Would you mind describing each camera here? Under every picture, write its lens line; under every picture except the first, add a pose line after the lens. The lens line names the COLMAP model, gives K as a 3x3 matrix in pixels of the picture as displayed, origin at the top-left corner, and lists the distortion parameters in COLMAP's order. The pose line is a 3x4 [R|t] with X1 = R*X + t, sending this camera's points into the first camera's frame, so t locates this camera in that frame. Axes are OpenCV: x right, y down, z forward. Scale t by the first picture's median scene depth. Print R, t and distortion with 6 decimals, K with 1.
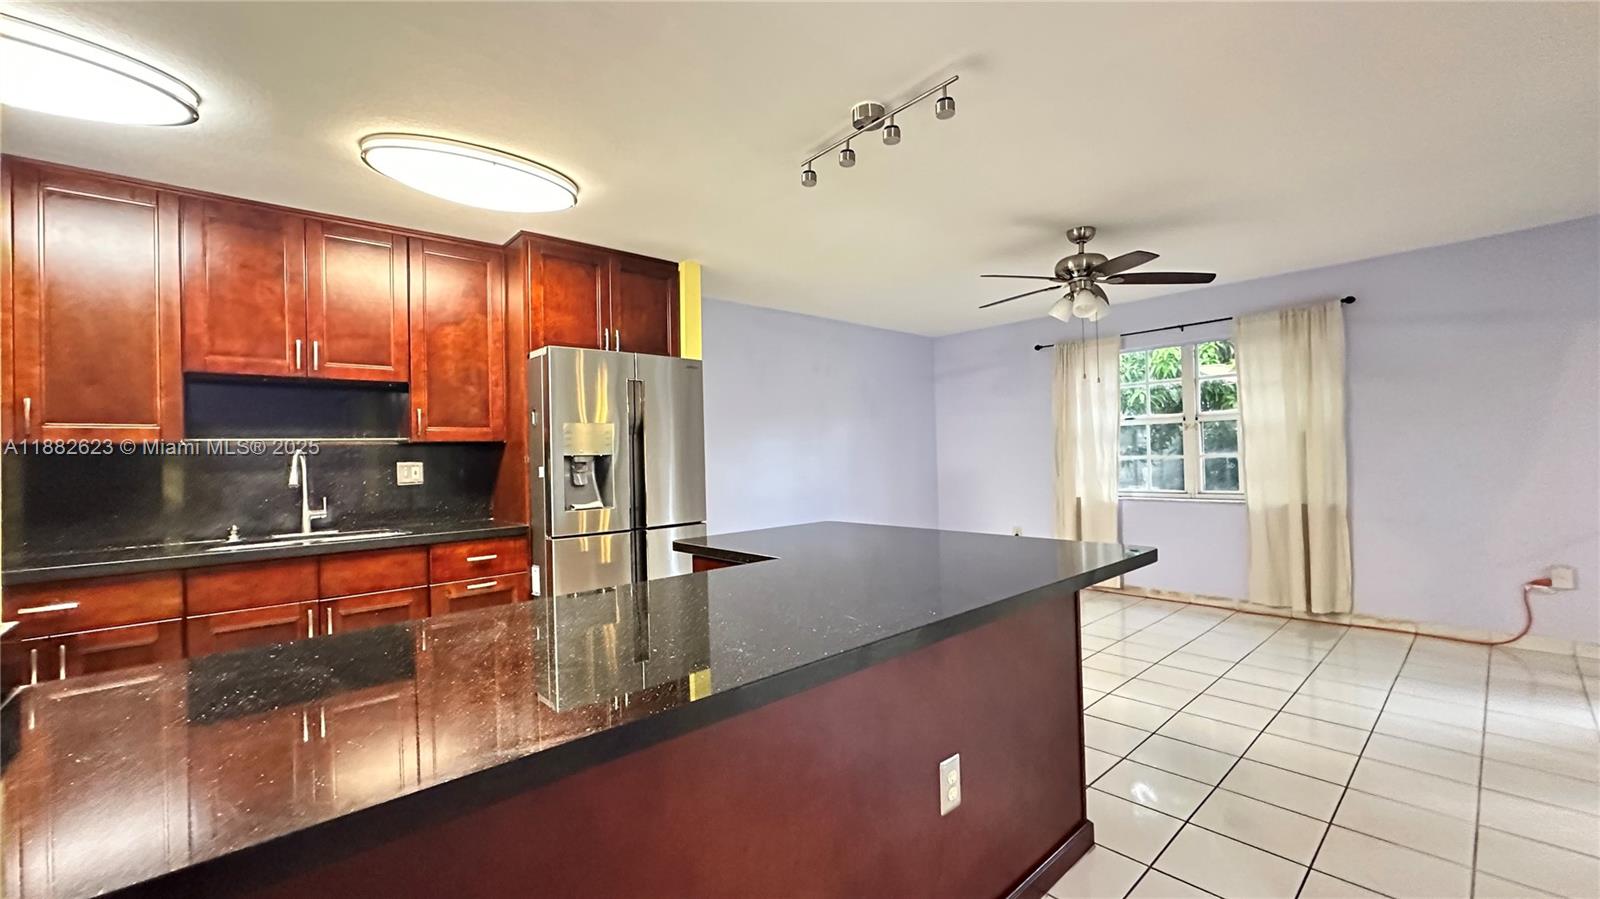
lens RADIAL K [[637.4, 0, 800.0], [0, 637.4, 449.5], [0, 0, 1]] dist [-0.002831, 0.000594]
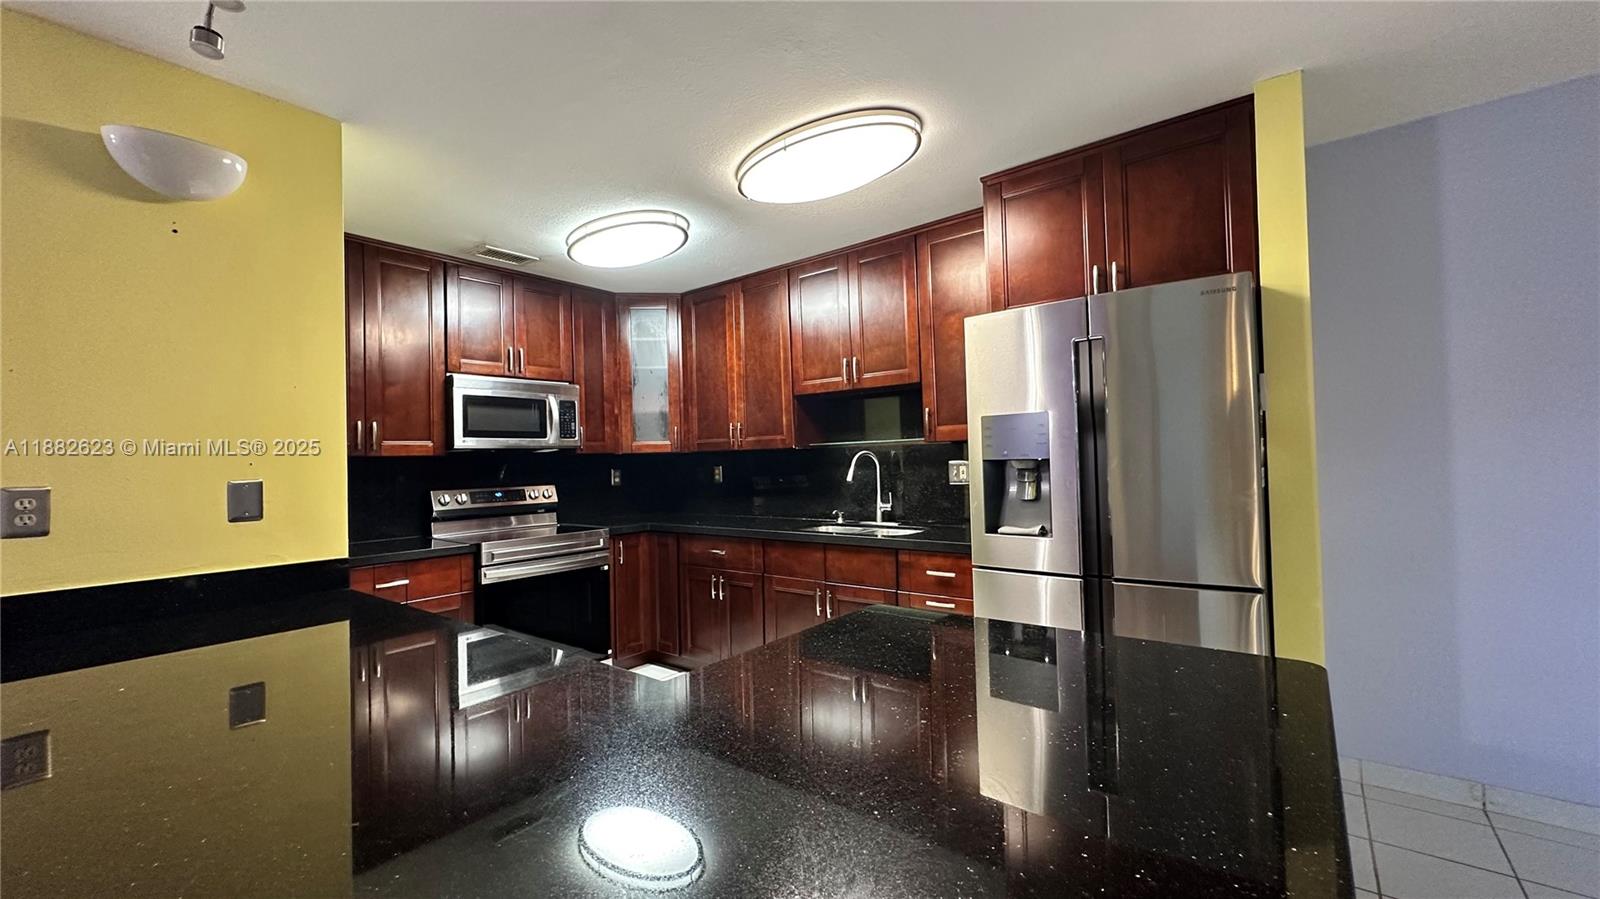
lens RADIAL K [[637.4, 0, 800.0], [0, 637.4, 449.5], [0, 0, 1]] dist [-0.002831, 0.000594]
pose [[0.168941, 0.003277, -0.985621, 0.325554], [0.030998, 0.999482, 0.008637, -0.015062], [0.985139, -0.032012, 0.168752, 0.642566]]
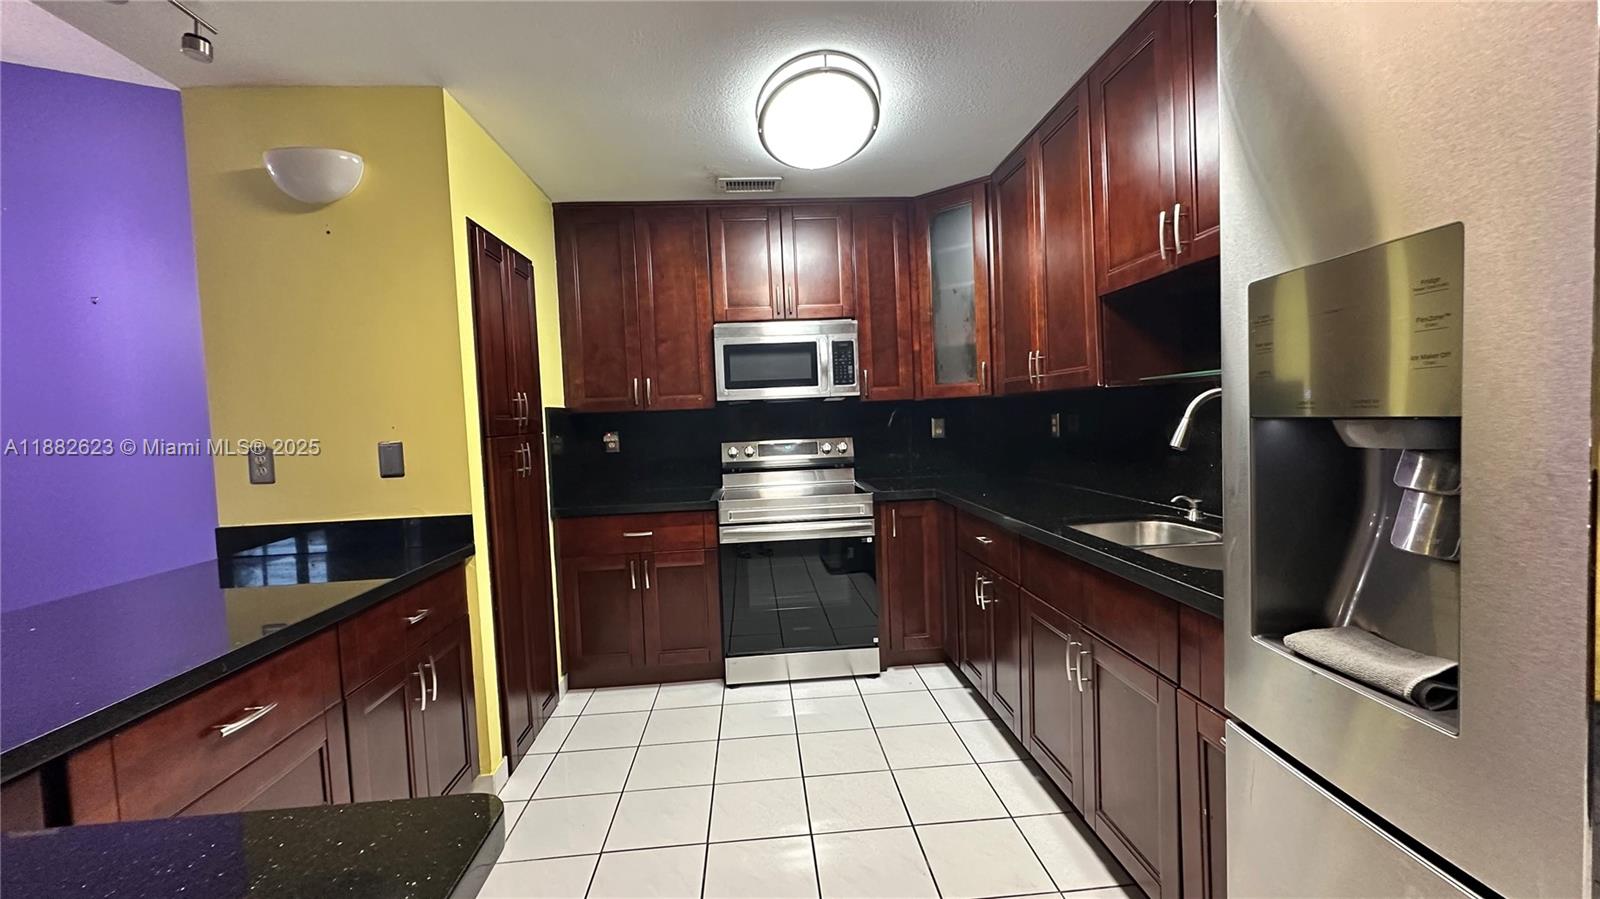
lens RADIAL K [[637.4, 0, 800.0], [0, 637.4, 449.5], [0, 0, 1]] dist [-0.002831, 0.000594]
pose [[-0.607658, 0.088581, -0.789244, -0.065010], [0.063306, 0.996001, 0.063046, -0.004181], [0.791672, -0.011654, -0.610835, 0.986182]]
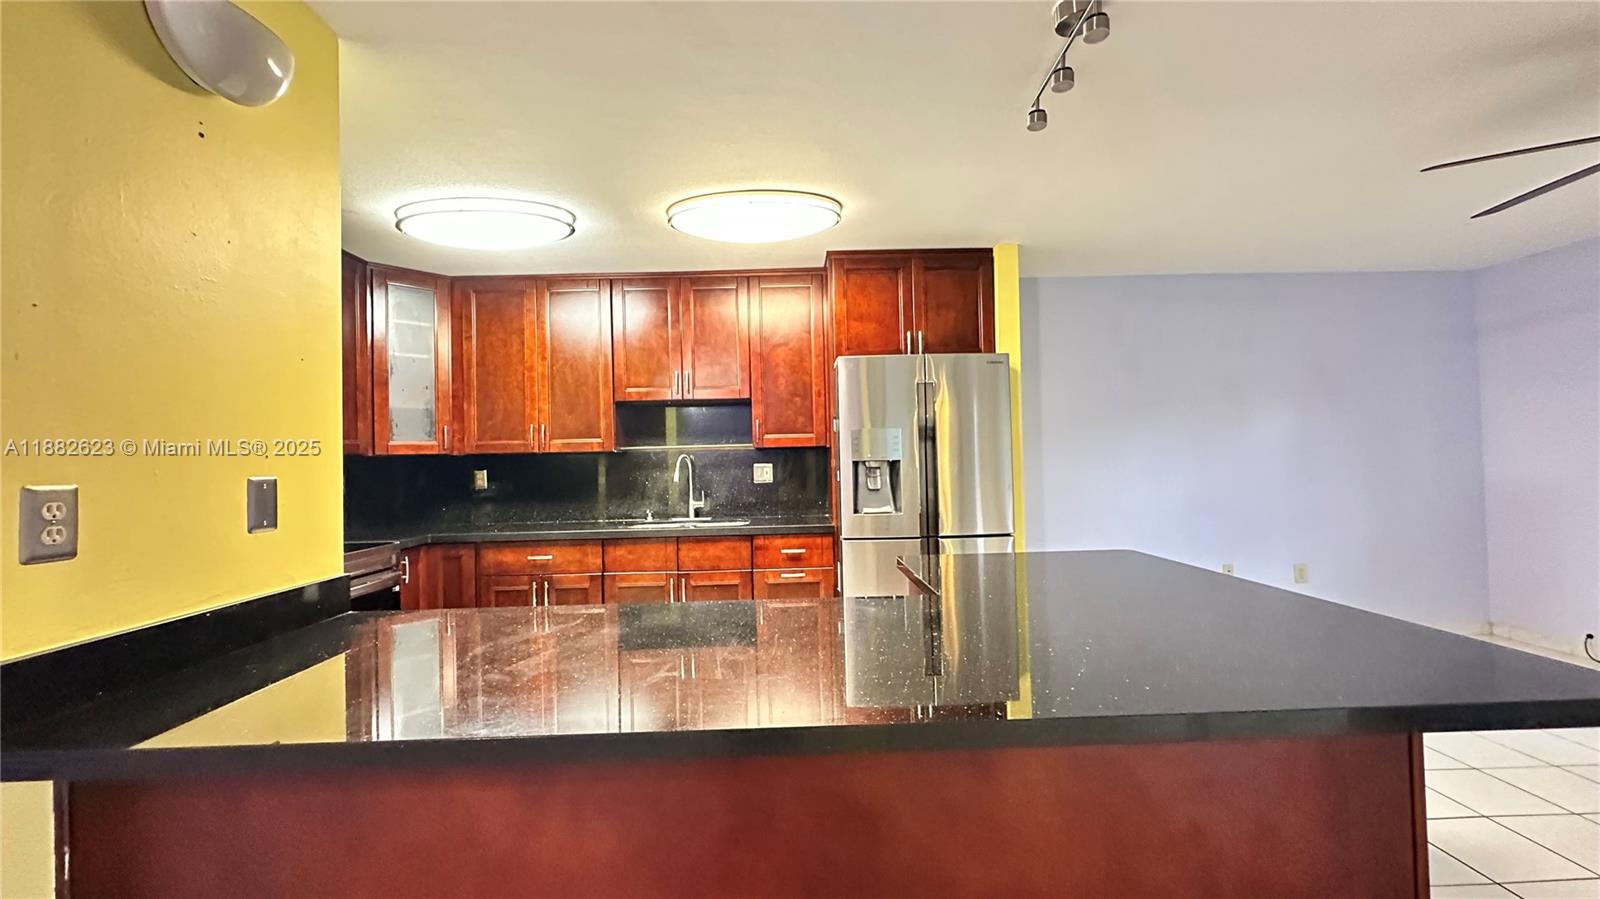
lens RADIAL K [[637.4, 0, 800.0], [0, 637.4, 449.5], [0, 0, 1]] dist [-0.002831, 0.000594]
pose [[0.756321, -0.003212, -0.654193, 0.238357], [0.010474, 0.999919, 0.007200, -0.016553], [0.654117, -0.012297, 0.756294, 0.153017]]
